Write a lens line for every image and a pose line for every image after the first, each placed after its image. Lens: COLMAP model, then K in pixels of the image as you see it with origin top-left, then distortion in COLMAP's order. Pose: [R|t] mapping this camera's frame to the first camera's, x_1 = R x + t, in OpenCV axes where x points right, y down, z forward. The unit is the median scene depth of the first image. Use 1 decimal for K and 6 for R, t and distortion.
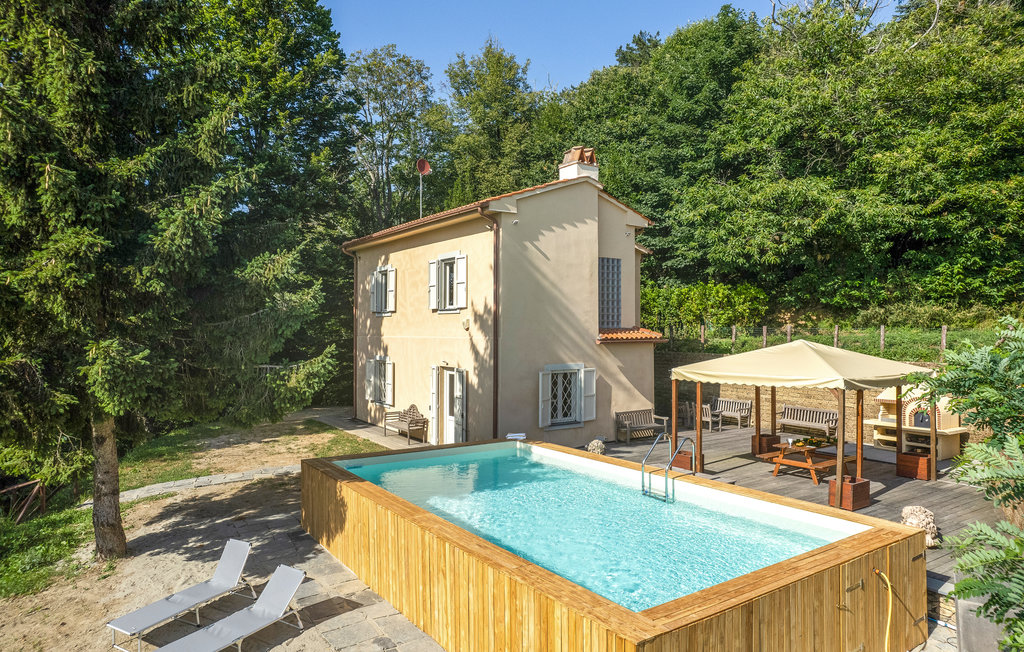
lens RADIAL K [[718.0, 0, 512.0], [0, 718.0, 326.0], [0, 0, 1]] dist [-0.007347, 0.000804]
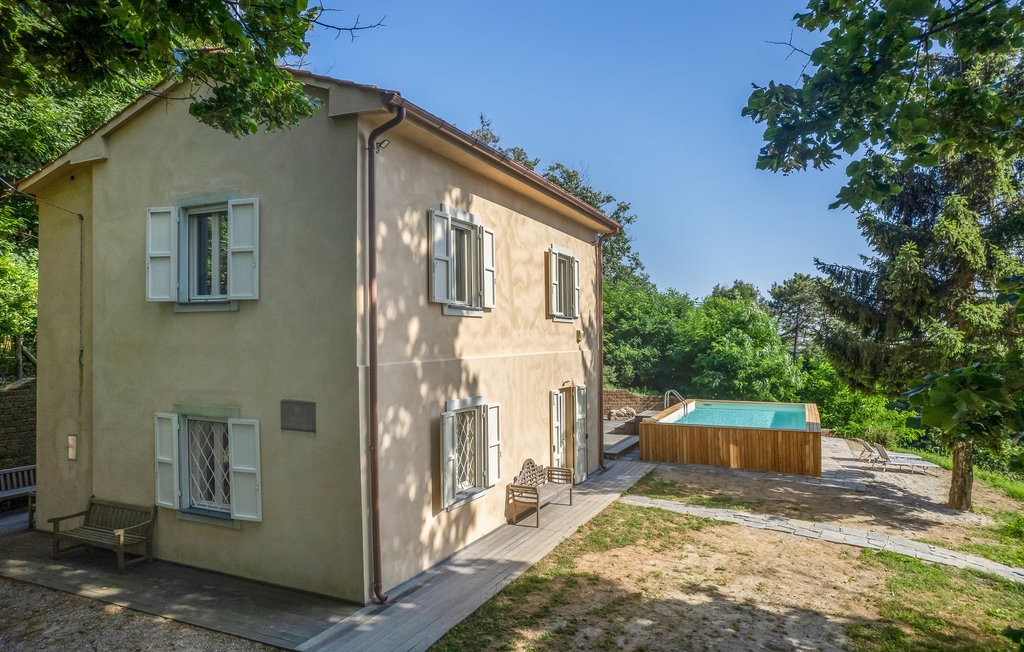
lens RADIAL K [[781.7, 0, 512.0], [0, 781.7, 326.0], [0, 0, 1]] dist [-0.037048, -0.000424]
pose [[-0.612193, 0.034868, 0.789939, -0.782084], [0.020691, 0.999392, -0.028077, 0.010127], [-0.790438, -0.000844, -0.612542, 1.665162]]
